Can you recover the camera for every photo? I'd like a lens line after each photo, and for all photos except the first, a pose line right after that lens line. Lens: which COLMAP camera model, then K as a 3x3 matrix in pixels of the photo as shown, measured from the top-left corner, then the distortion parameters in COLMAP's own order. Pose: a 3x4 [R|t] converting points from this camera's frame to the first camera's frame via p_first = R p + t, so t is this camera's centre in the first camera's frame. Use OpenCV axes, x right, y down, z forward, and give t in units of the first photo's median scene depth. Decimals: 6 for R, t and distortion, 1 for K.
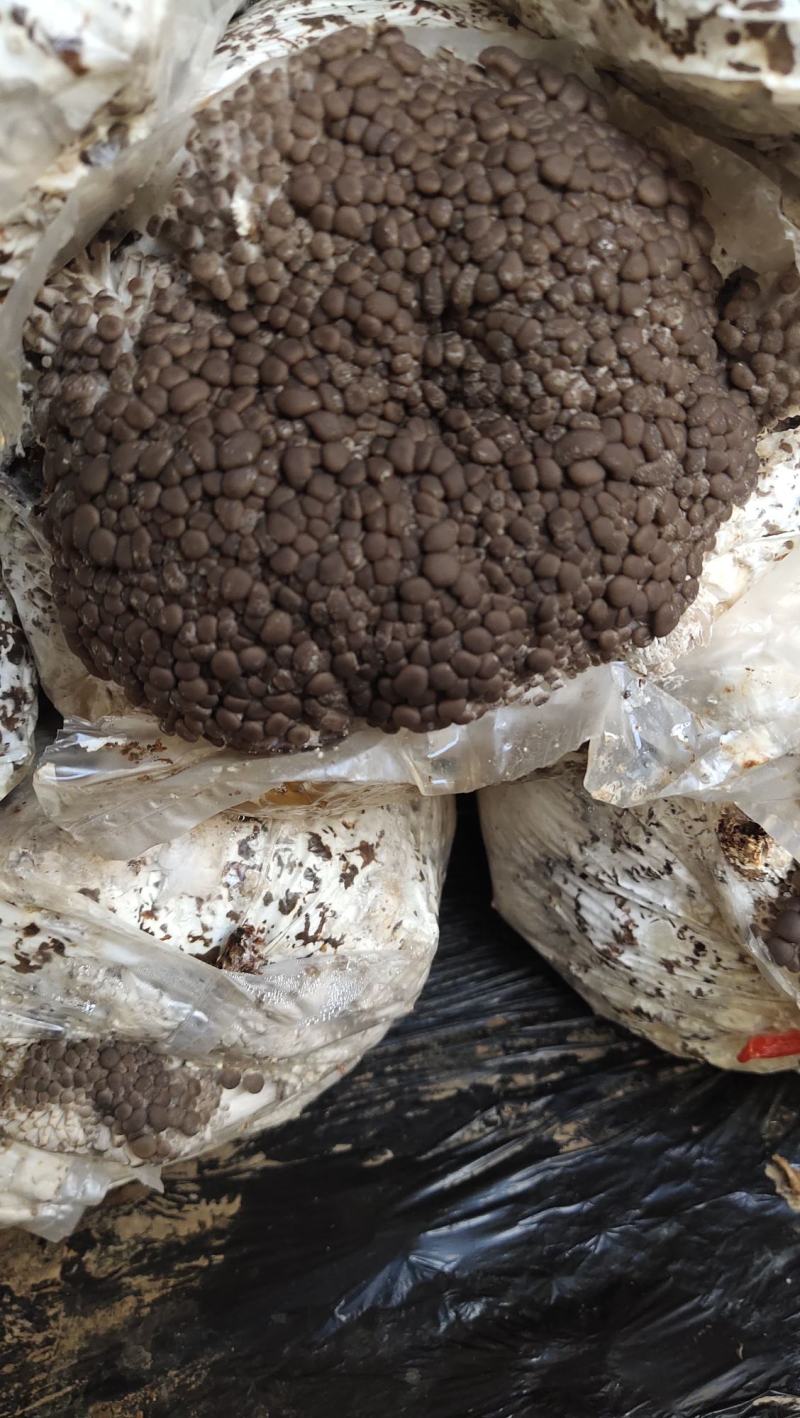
lens RADIAL K [[1069.1, 0, 400.0], [0, 1069.1, 709.0], [0, 0, 1]] dist [0.092363, -0.176682]
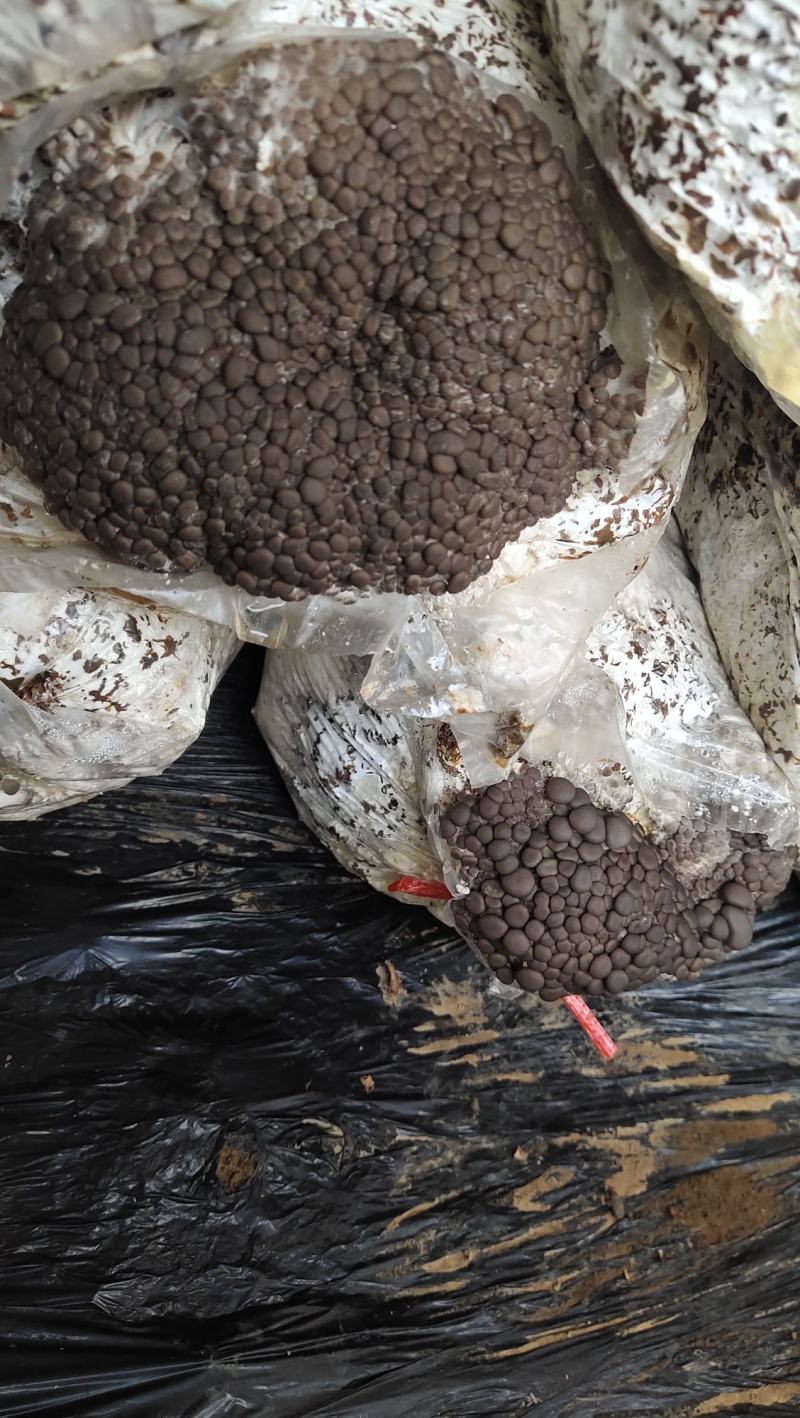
lens RADIAL K [[1063.9, 0, 400.0], [0, 1063.9, 709.0], [0, 0, 1]] dist [0.102539, -0.172592]
pose [[0.911630, 0.339216, 0.232084, -0.056593], [-0.379899, 0.910944, 0.160805, -0.103398], [-0.156868, -0.234763, 0.959312, -0.226315]]
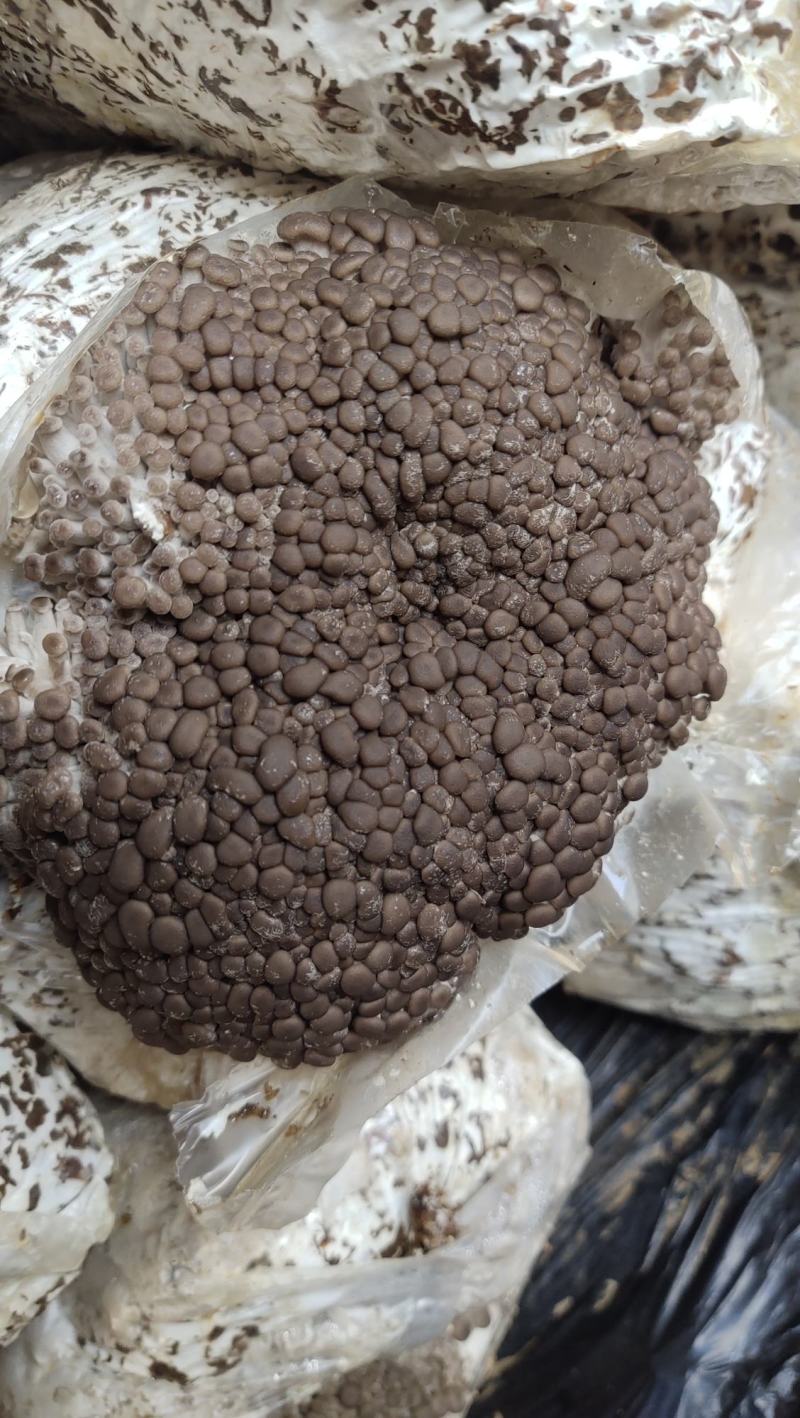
lens RADIAL K [[1097.2, 0, 402.3], [0, 1097.2, 713.3], [0, 0, 1]] dist [0.072285, -0.165789]
pose [[0.858056, -0.476471, 0.191613, -0.152483], [0.480245, 0.876644, 0.029319, -0.181055], [-0.181946, 0.066864, 0.981033, 0.092530]]
